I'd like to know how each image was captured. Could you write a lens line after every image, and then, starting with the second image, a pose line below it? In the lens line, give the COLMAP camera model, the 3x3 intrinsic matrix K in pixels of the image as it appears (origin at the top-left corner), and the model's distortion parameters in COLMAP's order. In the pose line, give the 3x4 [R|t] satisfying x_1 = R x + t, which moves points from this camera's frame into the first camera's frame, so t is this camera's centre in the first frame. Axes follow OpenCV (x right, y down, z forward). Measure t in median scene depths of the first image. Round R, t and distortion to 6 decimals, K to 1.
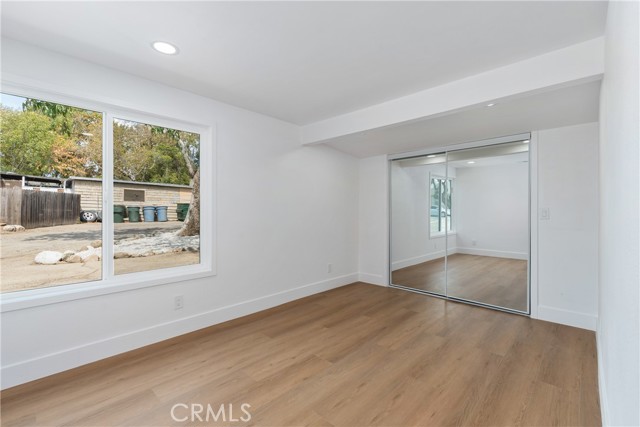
lens RADIAL K [[285.2, 0, 318.2], [0, 285.2, 213.0], [0, 0, 1]] dist [-0.000855, 0.000095]
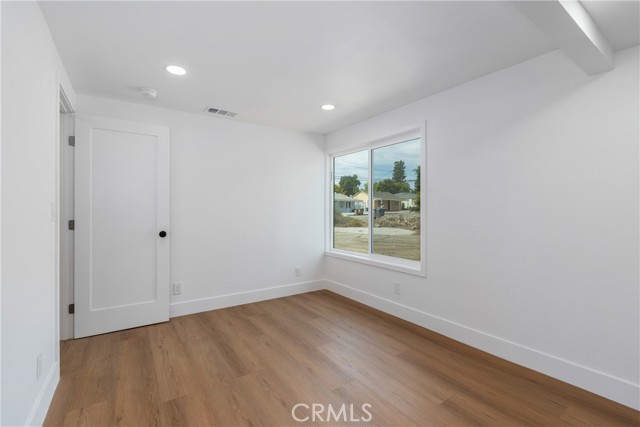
lens RADIAL K [[286.2, 0, 320.0], [0, 286.2, 213.5], [0, 0, 1]] dist [-0.000084, 0.000039]
pose [[-0.210318, 0.008949, -0.977592, 0.735044], [-0.013048, 0.999843, 0.011960, -0.006514], [0.977546, 0.015271, -0.210168, 0.938222]]
